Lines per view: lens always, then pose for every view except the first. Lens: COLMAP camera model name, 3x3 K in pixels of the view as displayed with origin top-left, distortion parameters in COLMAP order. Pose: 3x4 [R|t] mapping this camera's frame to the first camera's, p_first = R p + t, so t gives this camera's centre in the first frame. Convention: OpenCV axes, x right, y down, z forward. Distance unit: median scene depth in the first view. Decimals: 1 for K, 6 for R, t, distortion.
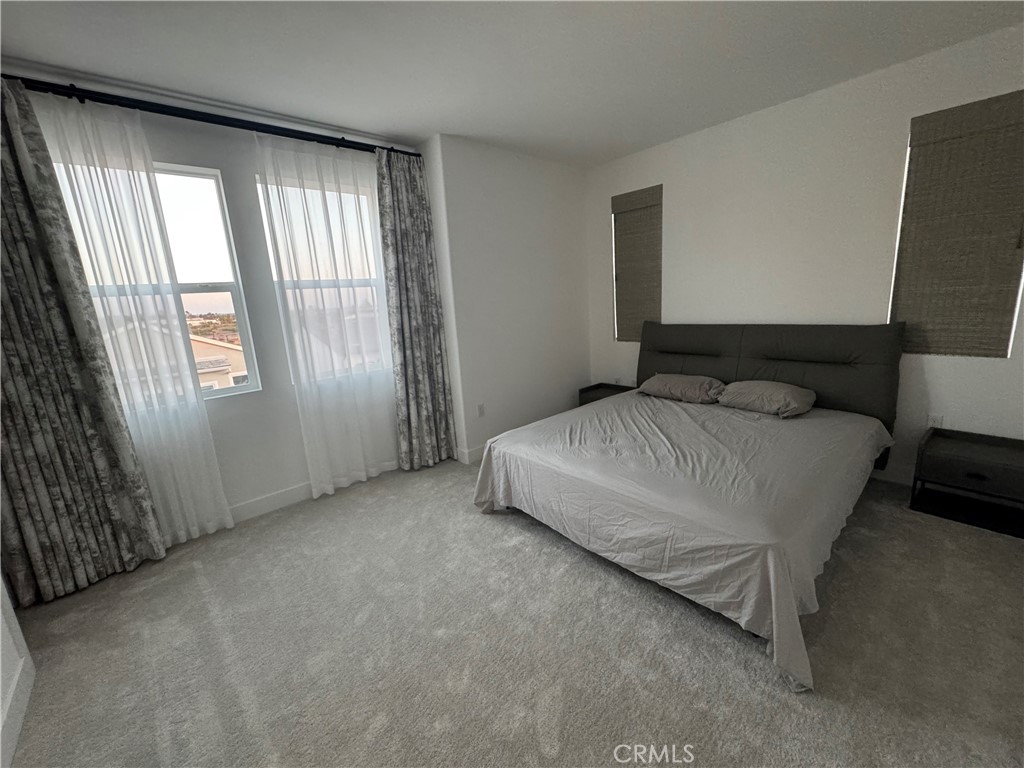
lens RADIAL K [[412.7, 0, 509.7], [0, 412.7, 384.0], [0, 0, 1]] dist [-0.004648, -0.000080]
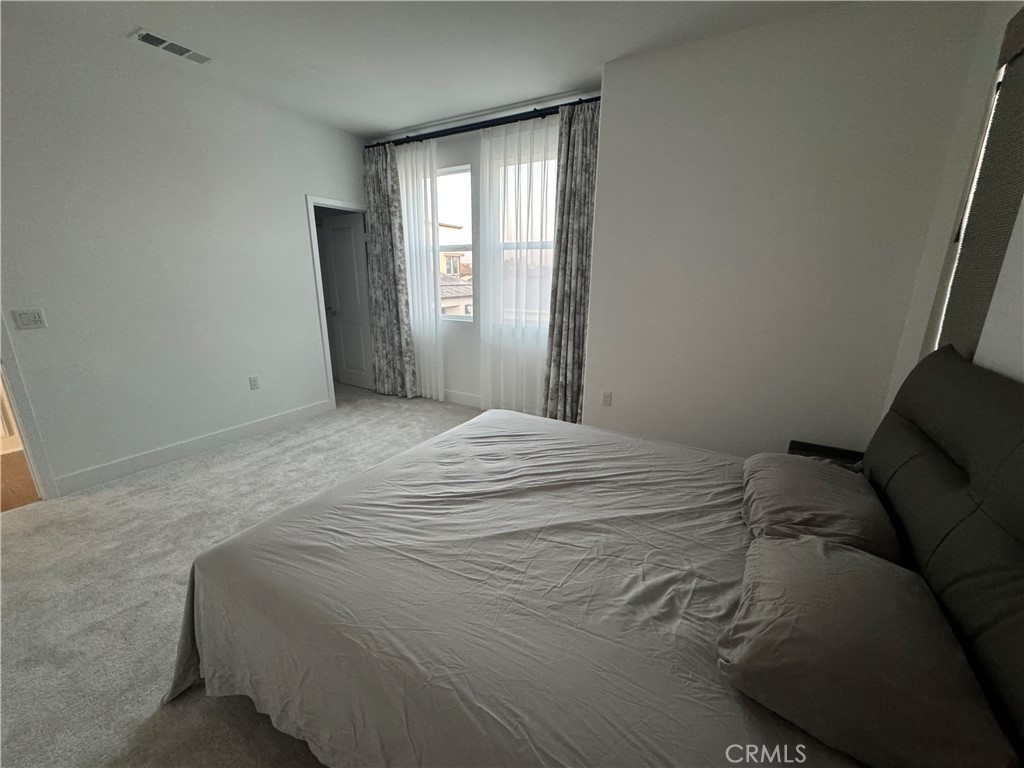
lens RADIAL K [[412.7, 0, 509.3], [0, 412.7, 381.3], [0, 0, 1]] dist [-0.004648, -0.000080]
pose [[0.300542, 0.309184, -0.902264, 0.863488], [-0.218577, 0.943149, 0.250387, -0.192043], [0.928385, 0.121963, 0.351036, 0.703243]]
